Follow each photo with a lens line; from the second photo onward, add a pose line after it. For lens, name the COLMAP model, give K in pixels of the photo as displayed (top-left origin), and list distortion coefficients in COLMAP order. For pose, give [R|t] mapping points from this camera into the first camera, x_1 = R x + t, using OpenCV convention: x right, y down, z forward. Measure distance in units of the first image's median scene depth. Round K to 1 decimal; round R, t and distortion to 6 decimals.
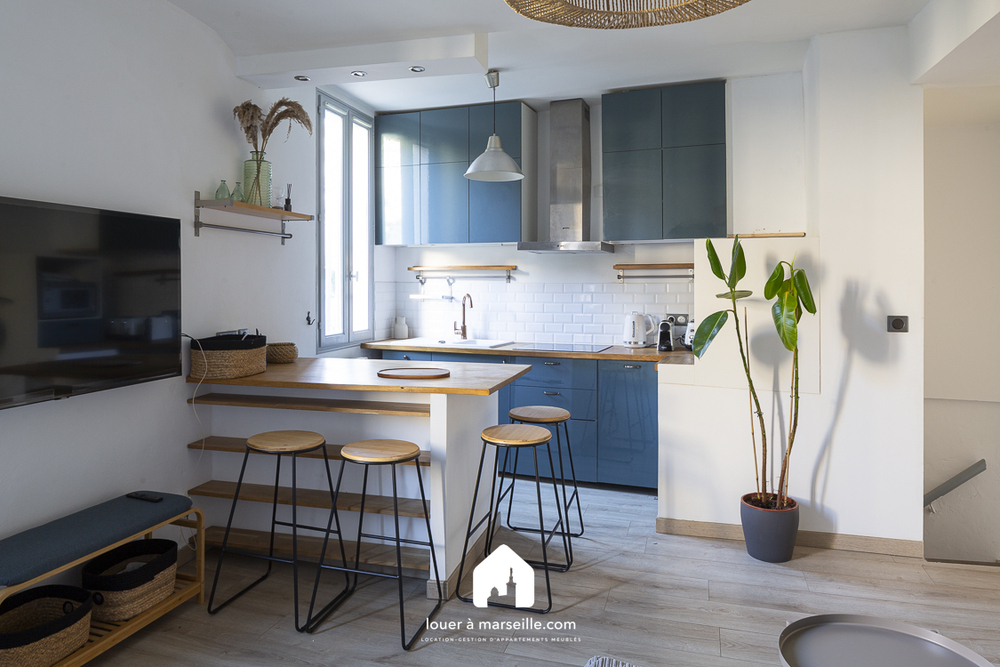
lens RADIAL K [[686.2, 0, 497.1], [0, 686.2, 288.2], [0, 0, 1]] dist [-0.001560, -0.000742]
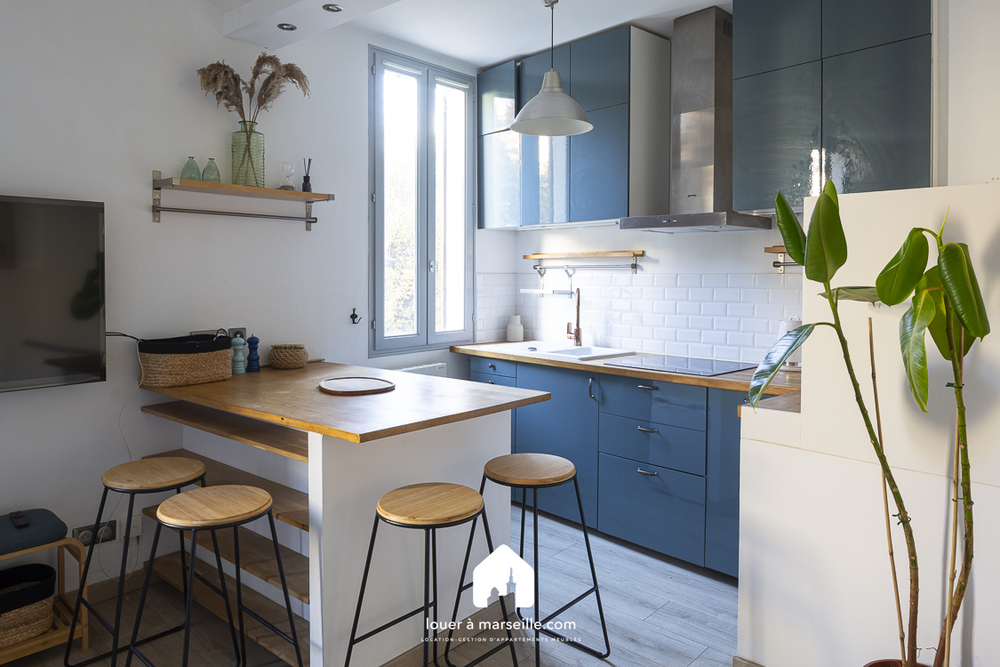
lens RADIAL K [[690.0, 0, 501.2], [0, 690.0, 297.4], [0, 0, 1]] dist [0.000479, 0.000639]
pose [[0.895023, 0.011574, -0.445870, 0.277932], [0.000280, 0.999649, 0.026510, -0.002184], [0.446020, -0.023852, 0.894705, 0.316890]]
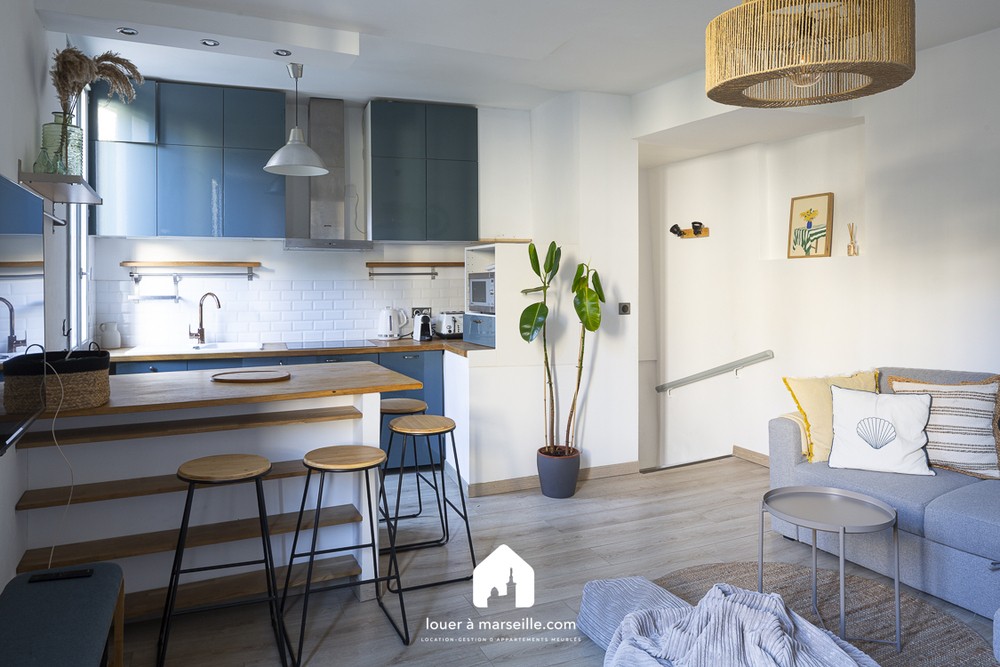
lens RADIAL K [[686.2, 0, 497.1], [0, 686.2, 288.2], [0, 0, 1]] dist [-0.001560, -0.000742]
pose [[0.761947, -0.014209, 0.647483, -0.413473], [0.008306, 0.999891, 0.012168, -0.007155], [-0.647586, -0.003894, 0.761983, 0.084812]]
